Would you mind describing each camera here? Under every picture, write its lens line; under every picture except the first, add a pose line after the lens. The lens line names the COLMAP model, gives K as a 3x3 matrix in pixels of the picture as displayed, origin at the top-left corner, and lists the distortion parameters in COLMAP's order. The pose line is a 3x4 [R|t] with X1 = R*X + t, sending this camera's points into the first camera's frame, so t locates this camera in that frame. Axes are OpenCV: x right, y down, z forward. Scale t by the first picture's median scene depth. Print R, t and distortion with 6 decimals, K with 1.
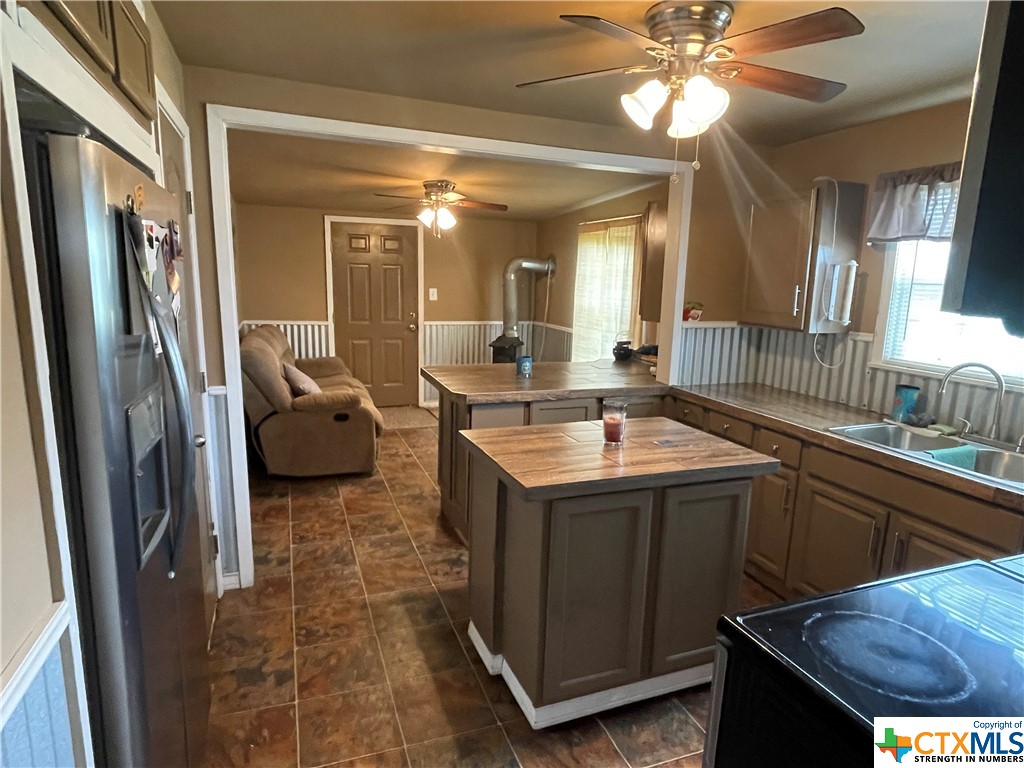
lens RADIAL K [[592.8, 0, 512.0], [0, 592.8, 384.0], [0, 0, 1]] dist [-0.005539, -0.001654]
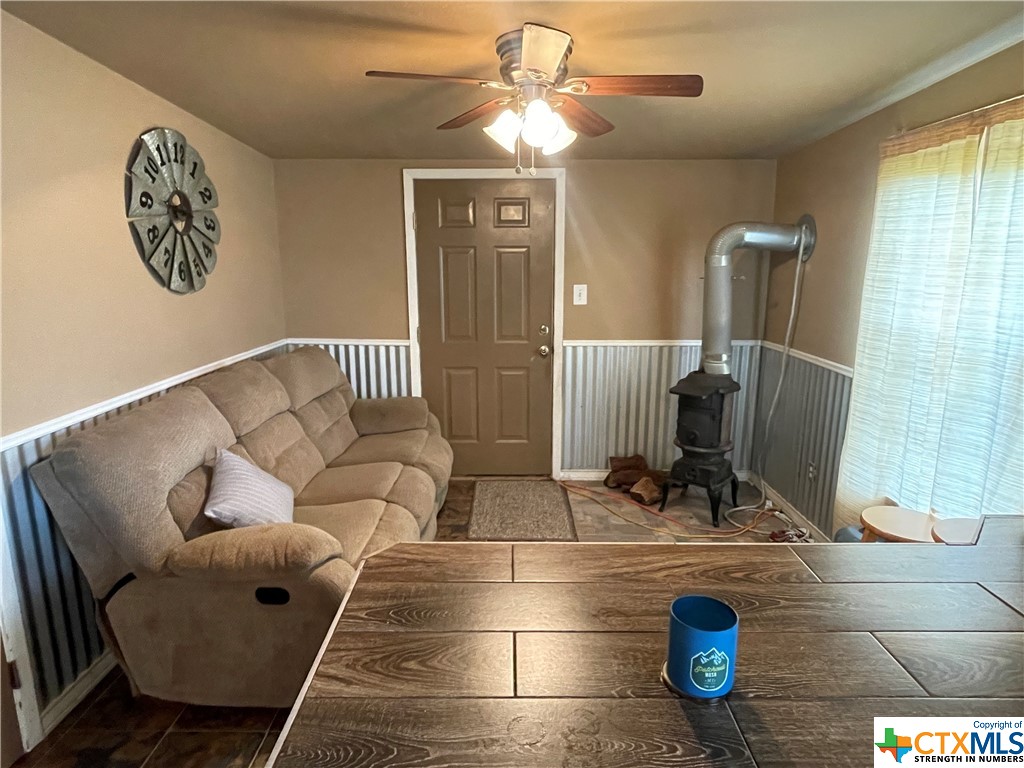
lens RADIAL K [[592.8, 0, 512.0], [0, 592.8, 384.0], [0, 0, 1]] dist [-0.005539, -0.001654]
pose [[0.934079, 0.046431, -0.354034, 0.016432], [-0.038800, 0.998837, 0.028625, -0.078679], [0.354952, -0.013002, 0.934794, 0.434315]]
